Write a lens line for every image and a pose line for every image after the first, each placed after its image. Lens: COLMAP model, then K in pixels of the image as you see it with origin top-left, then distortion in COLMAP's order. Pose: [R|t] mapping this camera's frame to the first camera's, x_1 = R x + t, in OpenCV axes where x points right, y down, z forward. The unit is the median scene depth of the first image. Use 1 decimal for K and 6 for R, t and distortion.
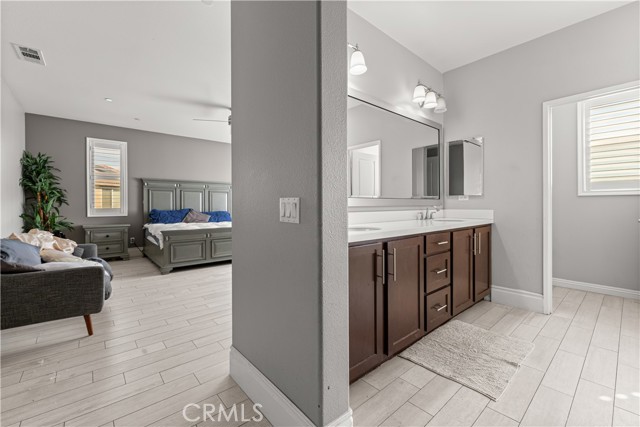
lens RADIAL K [[272.4, 0, 320.3], [0, 272.4, 210.4], [0, 0, 1]] dist [-0.001632, 0.000307]
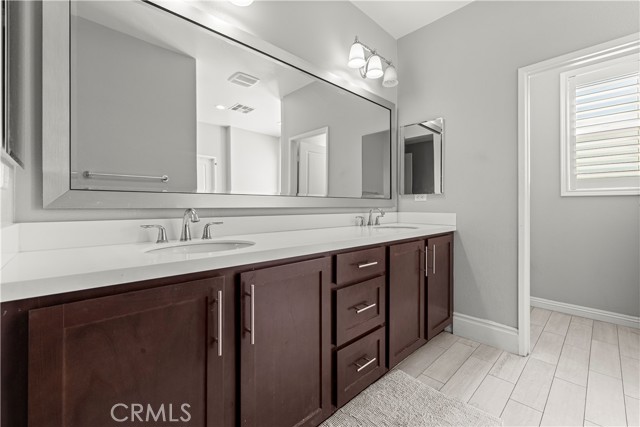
lens RADIAL K [[272.4, 0, 319.8], [0, 272.4, 210.1], [0, 0, 1]] dist [-0.001632, 0.000307]
pose [[0.998855, 0.005946, 0.047472, 0.218046], [-0.005726, 0.999972, -0.004762, -0.004809], [-0.047499, 0.004484, 0.998861, 0.255922]]
